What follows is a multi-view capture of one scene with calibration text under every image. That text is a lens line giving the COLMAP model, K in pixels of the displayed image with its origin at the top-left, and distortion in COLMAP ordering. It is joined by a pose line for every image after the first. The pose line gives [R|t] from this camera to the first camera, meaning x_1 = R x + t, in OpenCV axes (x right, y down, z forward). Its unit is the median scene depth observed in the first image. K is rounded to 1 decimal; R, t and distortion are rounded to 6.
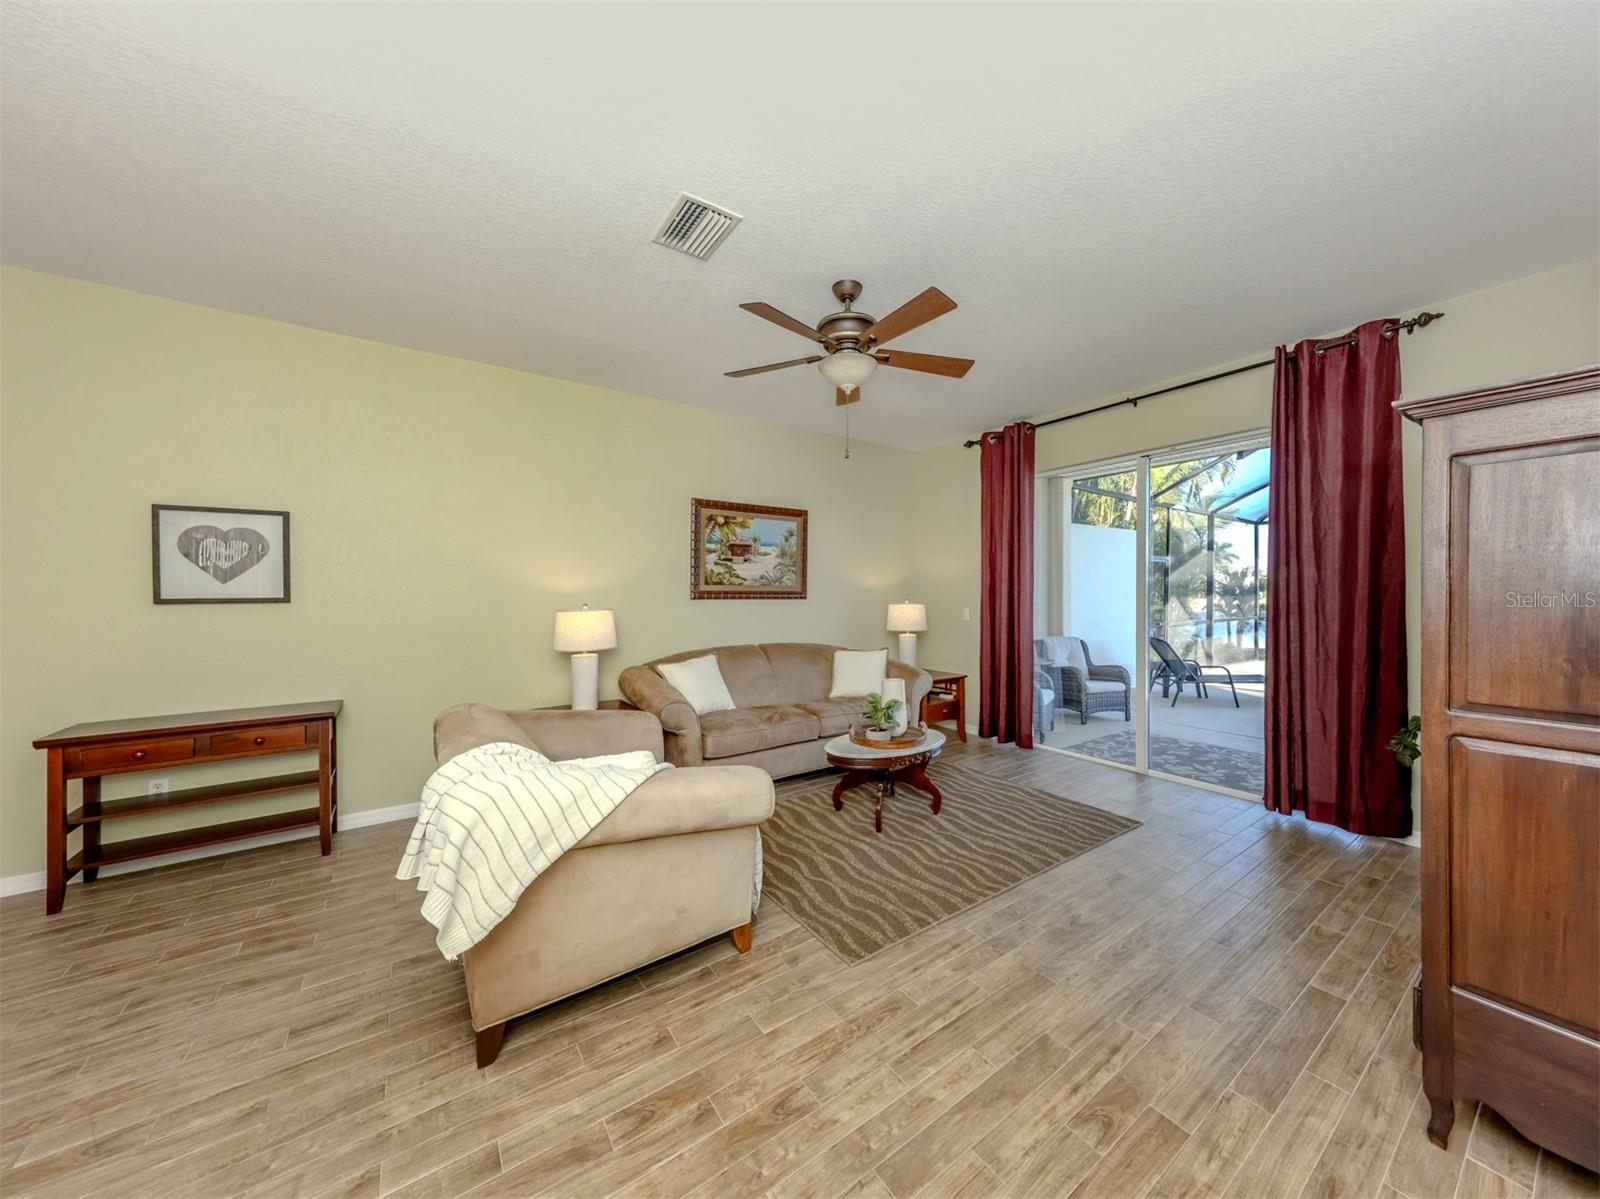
lens RADIAL K [[567.7, 0, 811.8], [0, 567.7, 605.3], [0, 0, 1]] dist [0.001100, 0.001180]
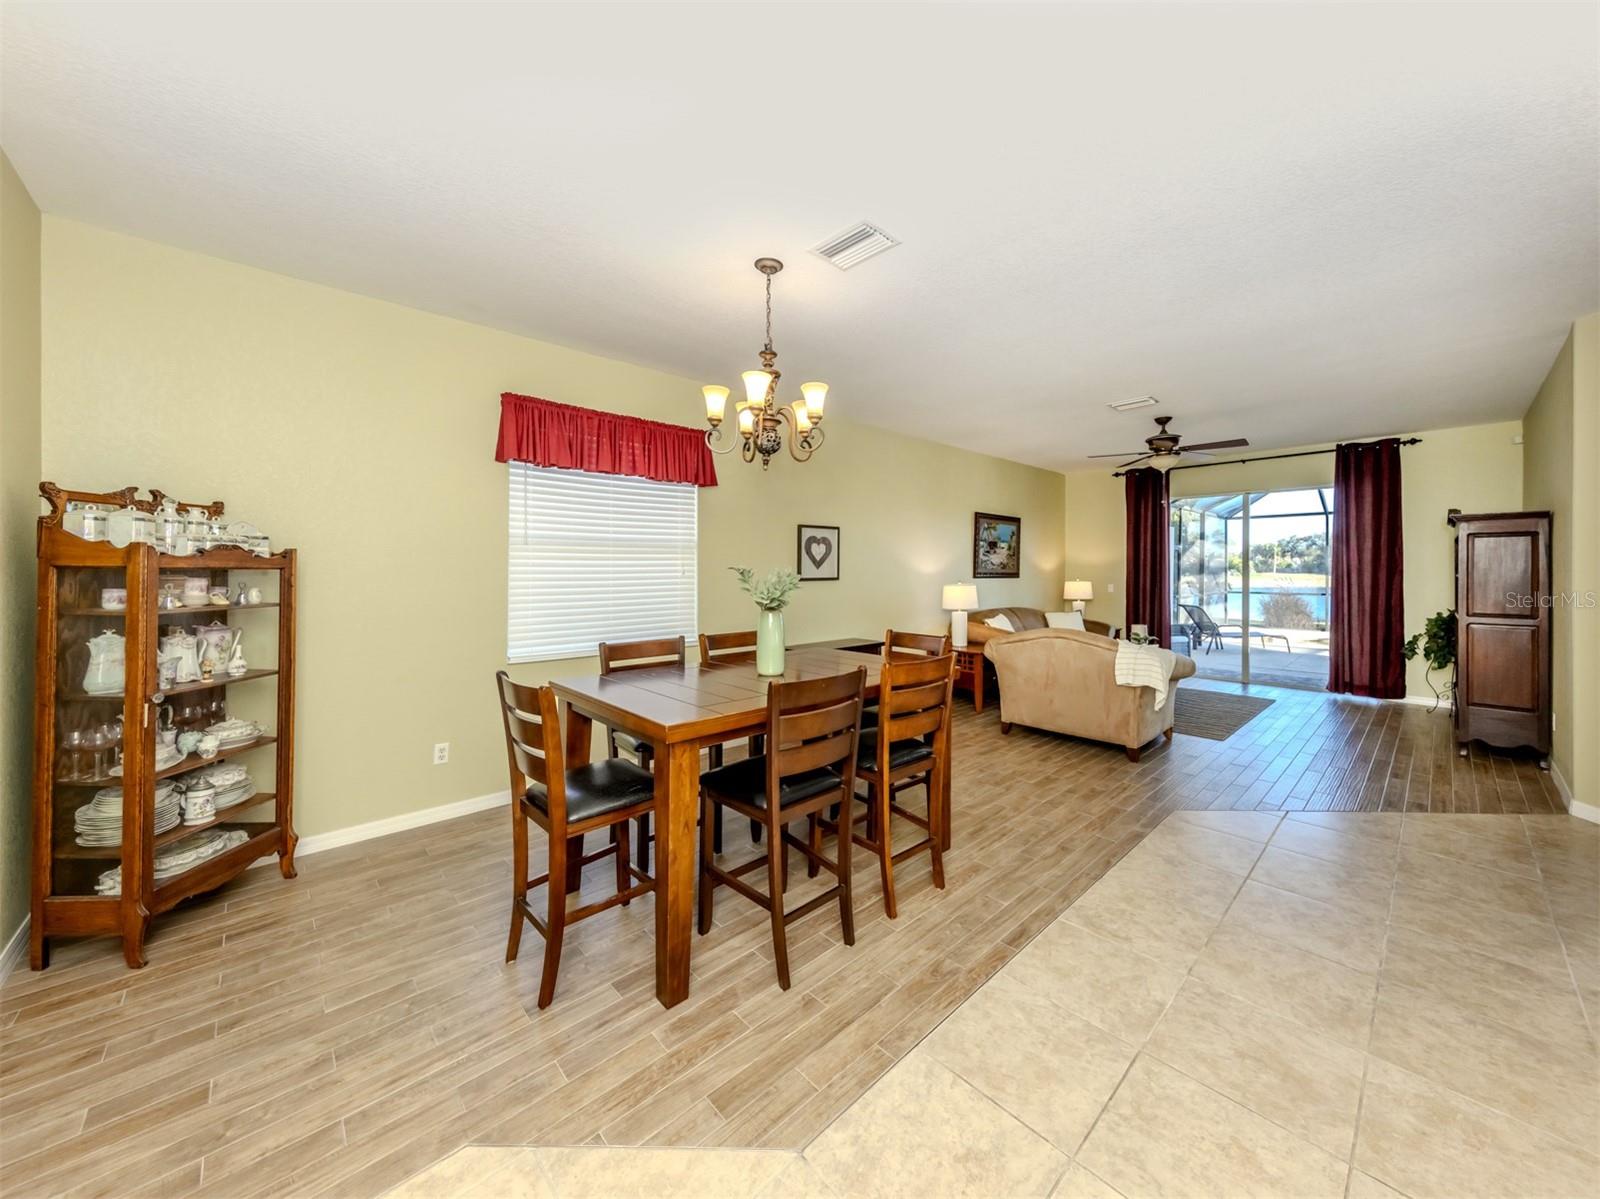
lens RADIAL K [[567.7, 0, 825.2], [0, 567.7, 588.2], [0, 0, 1]] dist [0.001100, 0.001180]
pose [[0.990828, 0.003867, 0.135070, -0.815797], [-0.006072, 0.999855, 0.015919, -0.004644], [-0.134989, -0.016593, 0.990708, -0.466672]]
